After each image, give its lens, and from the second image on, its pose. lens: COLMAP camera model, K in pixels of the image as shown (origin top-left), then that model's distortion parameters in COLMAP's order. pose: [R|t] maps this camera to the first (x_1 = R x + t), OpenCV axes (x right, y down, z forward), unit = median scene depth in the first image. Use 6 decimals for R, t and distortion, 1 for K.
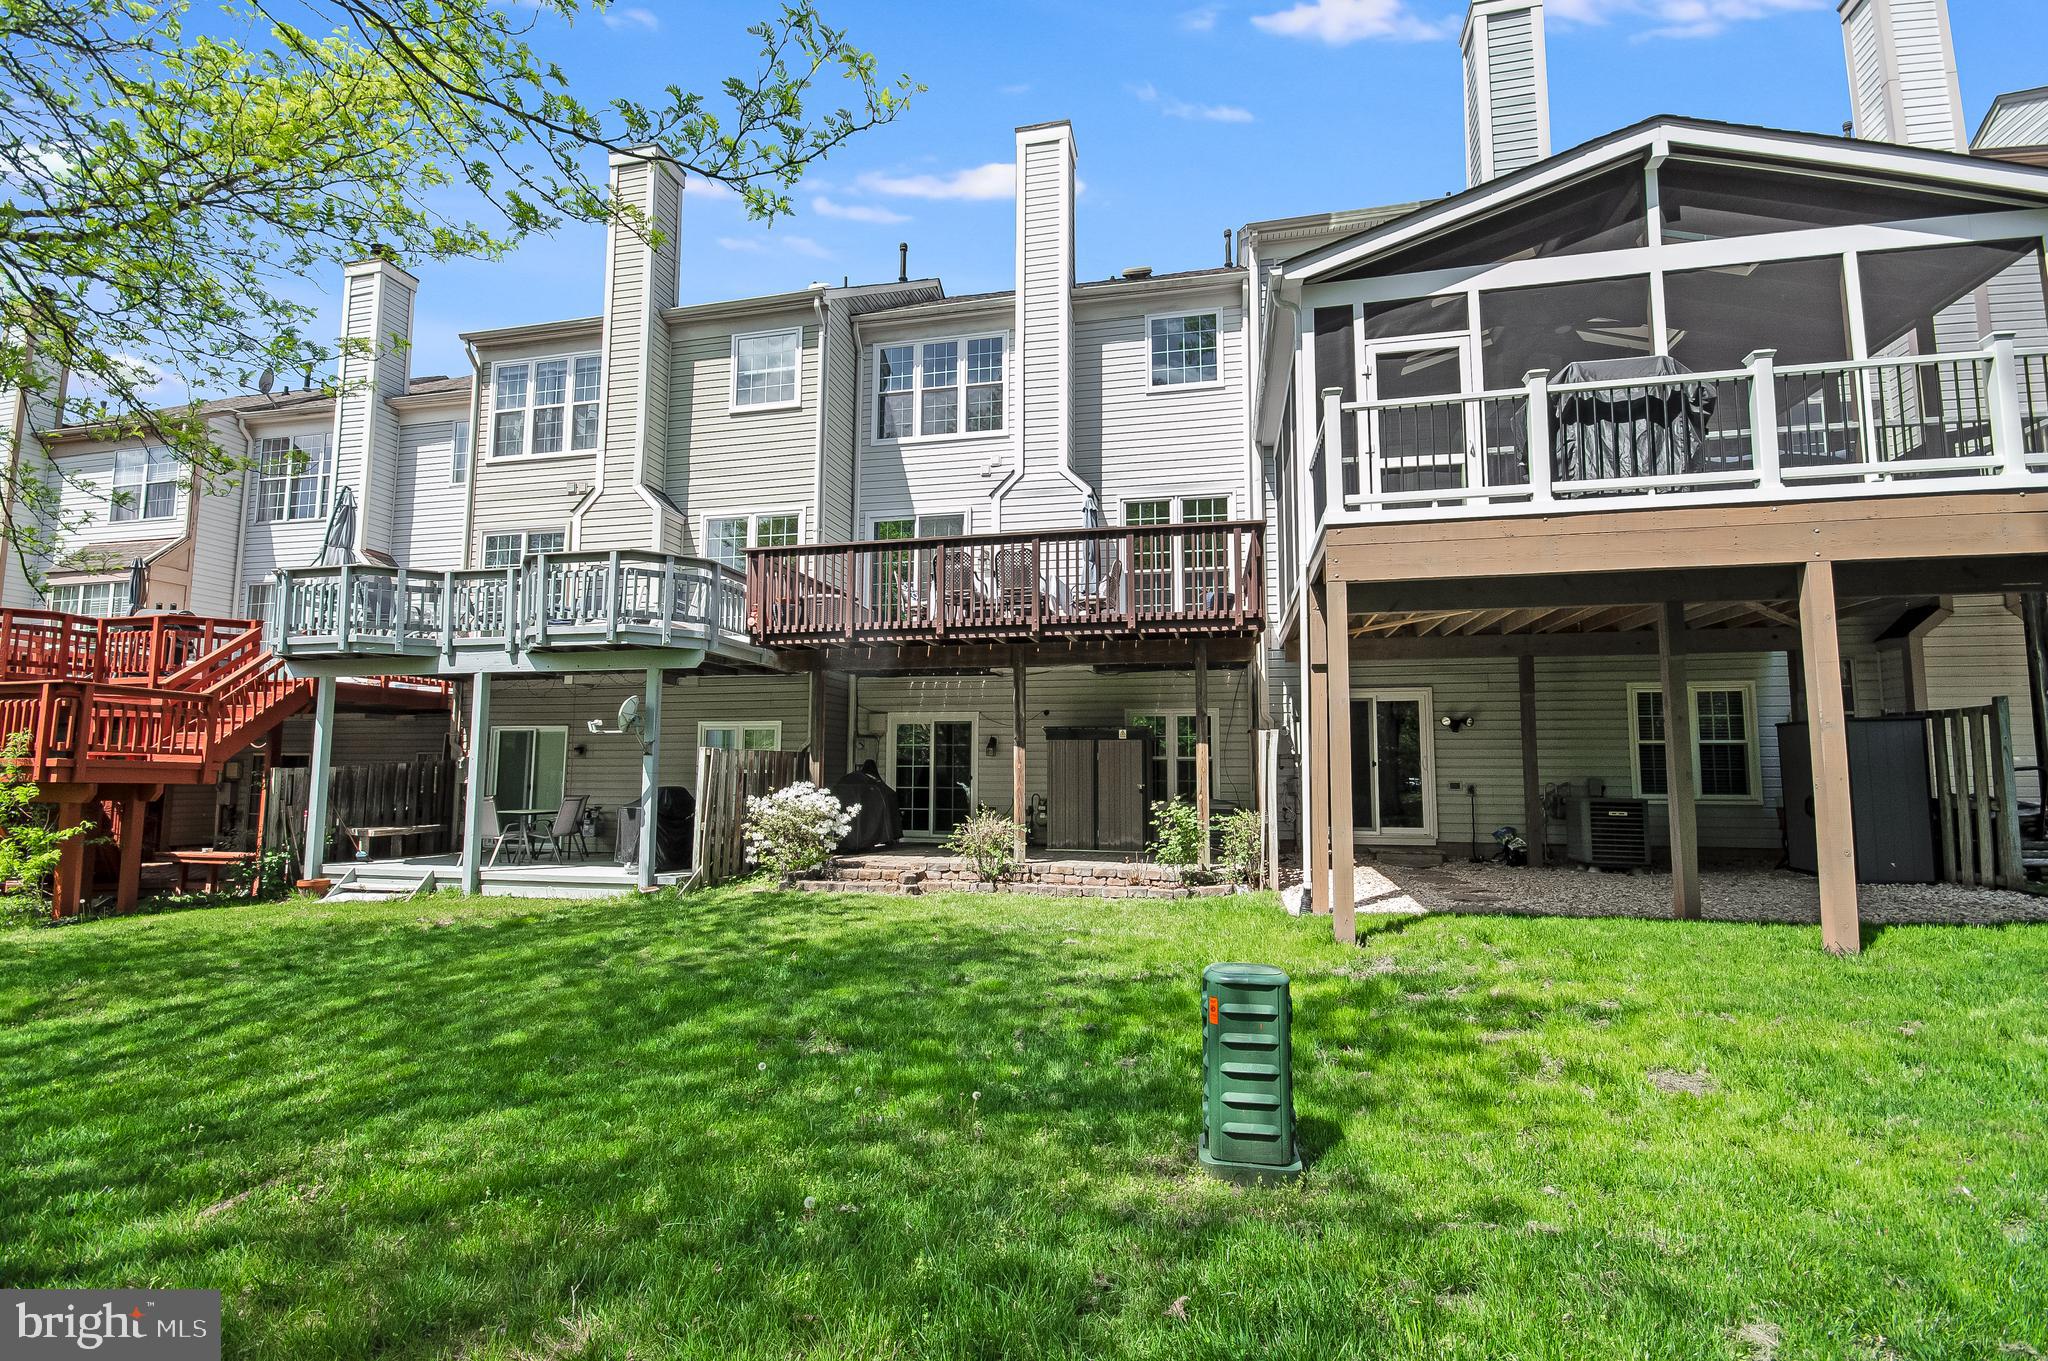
lens RADIAL K [[941.1, 0, 1026.8], [0, 941.1, 627.3], [0, 0, 1]] dist [0.000338, -0.000443]
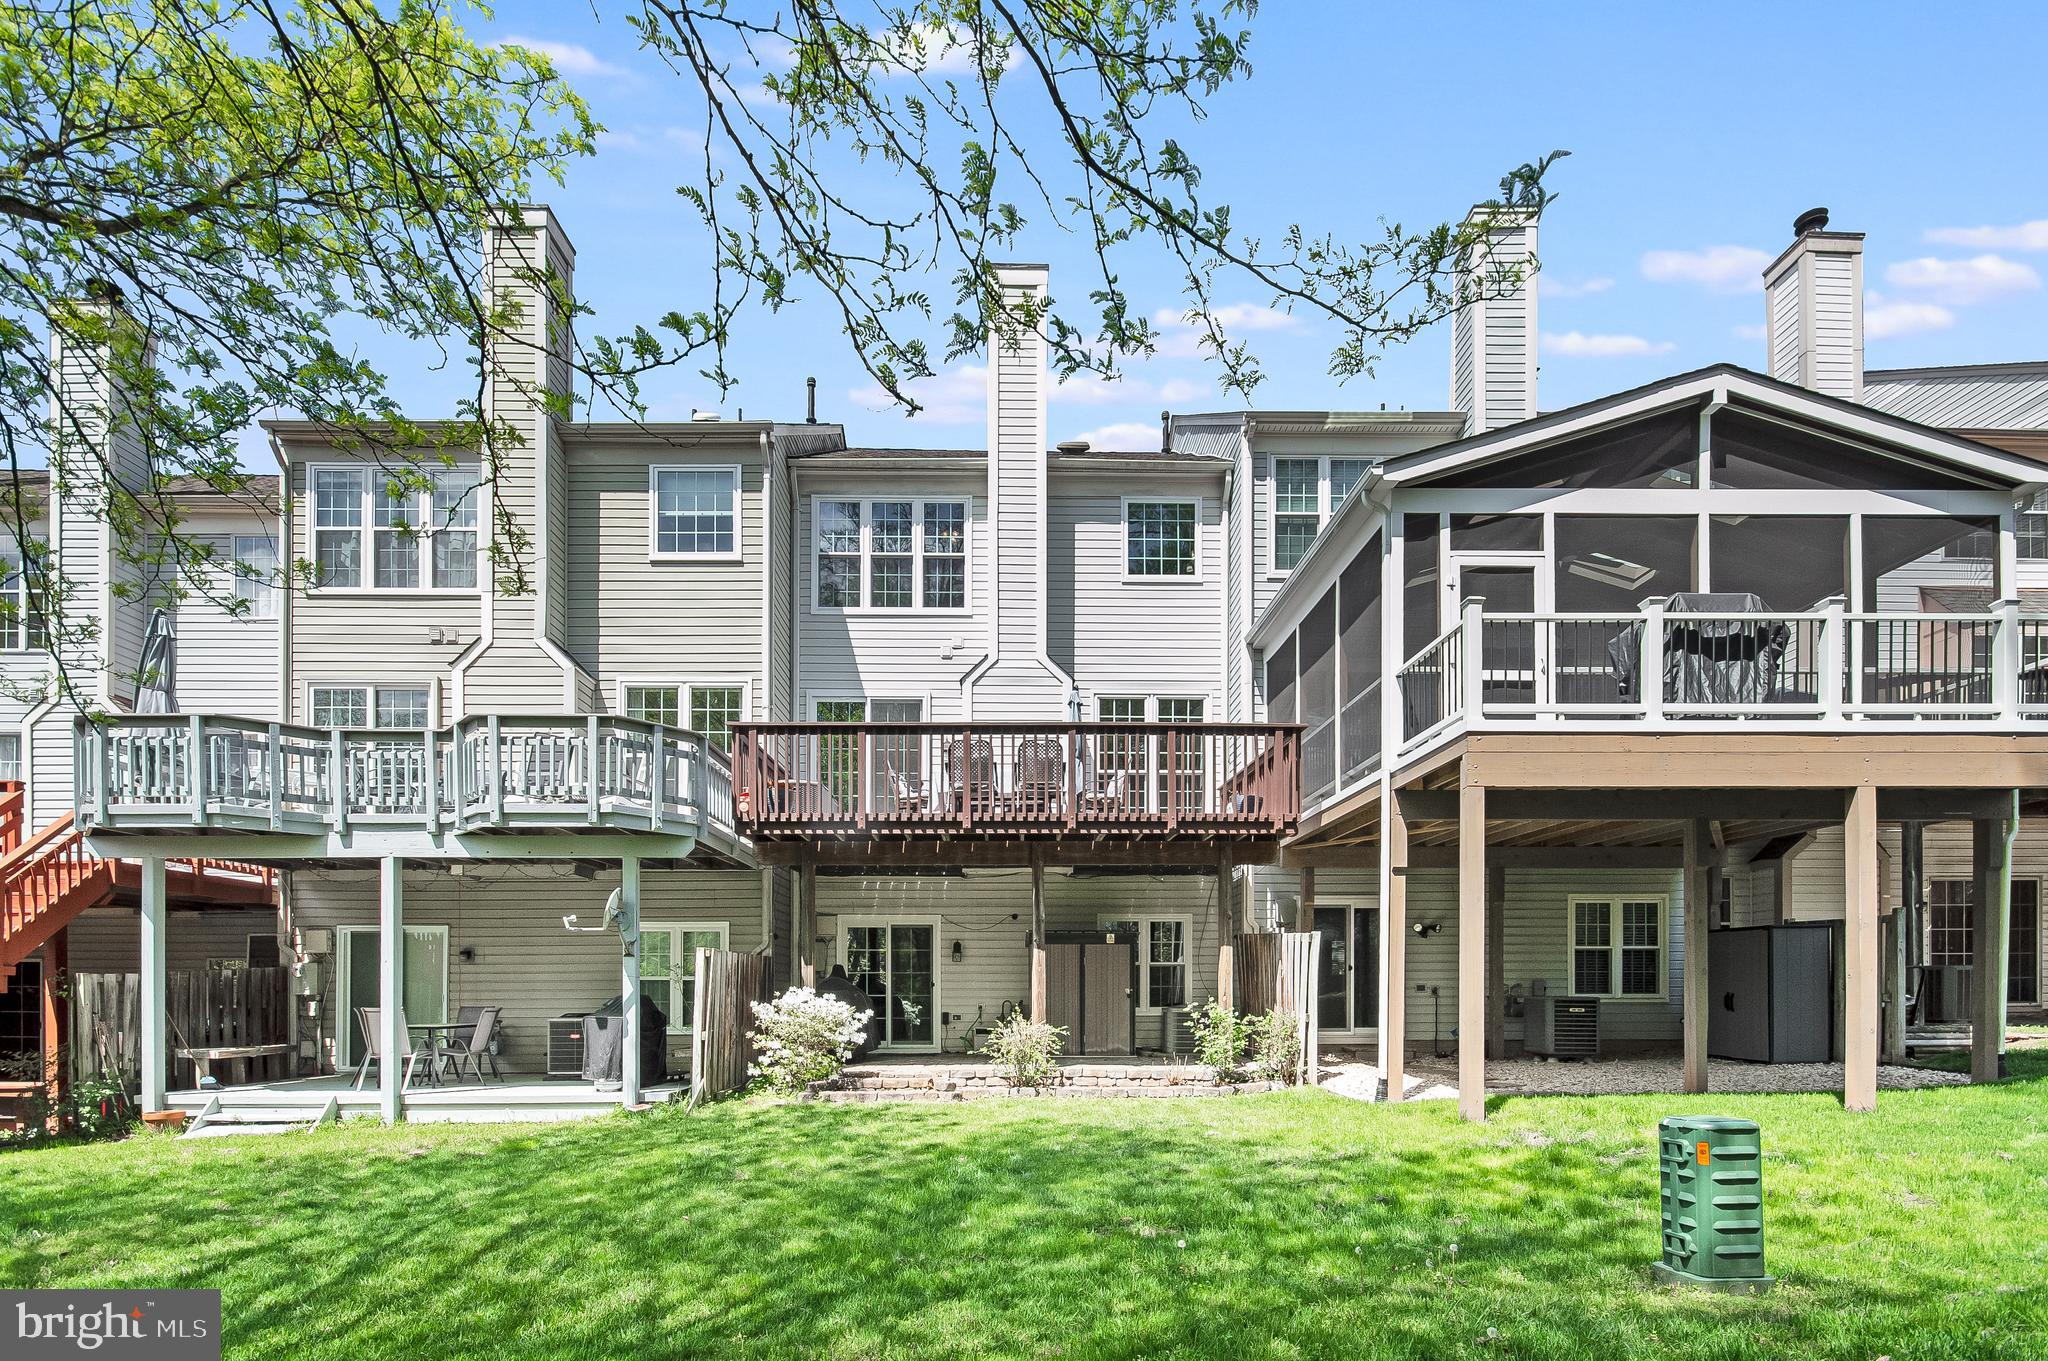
lens RADIAL K [[1009.6, 0, 1024.2], [0, 1009.6, 927.7], [0, 0, 1]] dist [0.001095, 0.000412]
pose [[0.969719, 0.009546, 0.244036, -0.249472], [-0.031543, 0.995762, 0.086391, 0.015362], [-0.242177, -0.091472, 0.965910, 0.011700]]
